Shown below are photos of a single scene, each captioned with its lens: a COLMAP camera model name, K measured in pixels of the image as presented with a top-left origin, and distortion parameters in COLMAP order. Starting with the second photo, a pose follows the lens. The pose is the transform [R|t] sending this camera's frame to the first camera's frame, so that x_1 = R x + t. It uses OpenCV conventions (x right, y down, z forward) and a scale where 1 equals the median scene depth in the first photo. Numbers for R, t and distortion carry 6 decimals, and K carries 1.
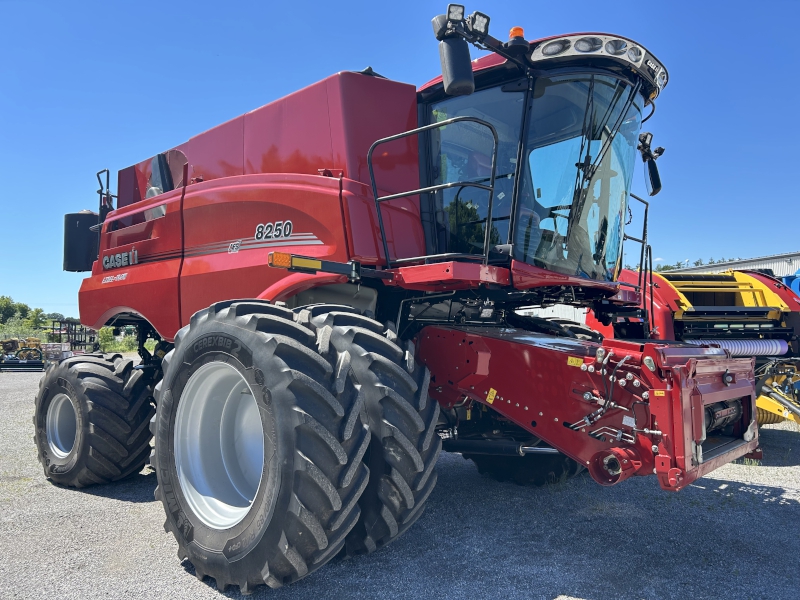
lens RADIAL K [[589.7, 0, 400.0], [0, 589.7, 300.0], [0, 0, 1]] dist [0.059581, 0.000434]
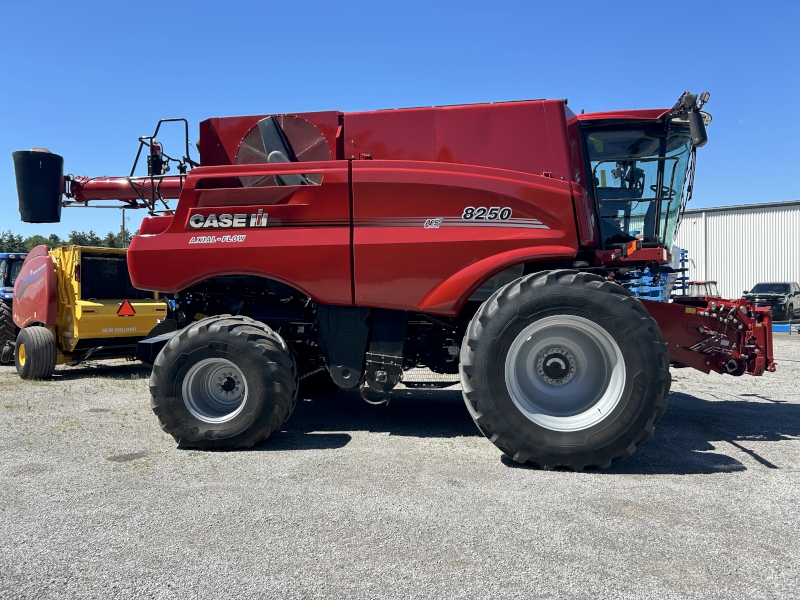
lens RADIAL K [[589.7, 0, 400.0], [0, 589.7, 300.0], [0, 0, 1]] dist [0.059581, 0.000434]
pose [[0.836117, -0.013072, 0.548395, -1.071867], [-0.023716, 0.997920, 0.059946, -0.004950], [-0.548037, -0.063128, 0.834068, 0.041549]]
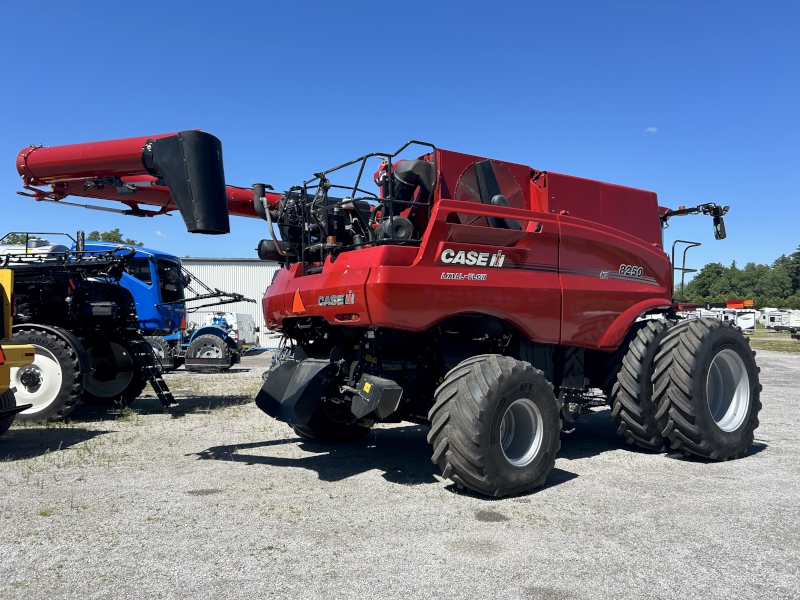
lens RADIAL K [[589.7, 0, 400.0], [0, 589.7, 300.0], [0, 0, 1]] dist [0.059581, 0.000434]
pose [[0.224985, 0.035700, 0.973708, -1.967650], [-0.049696, 0.998448, -0.025124, 0.038740], [-0.973094, -0.042737, 0.226410, 1.252080]]
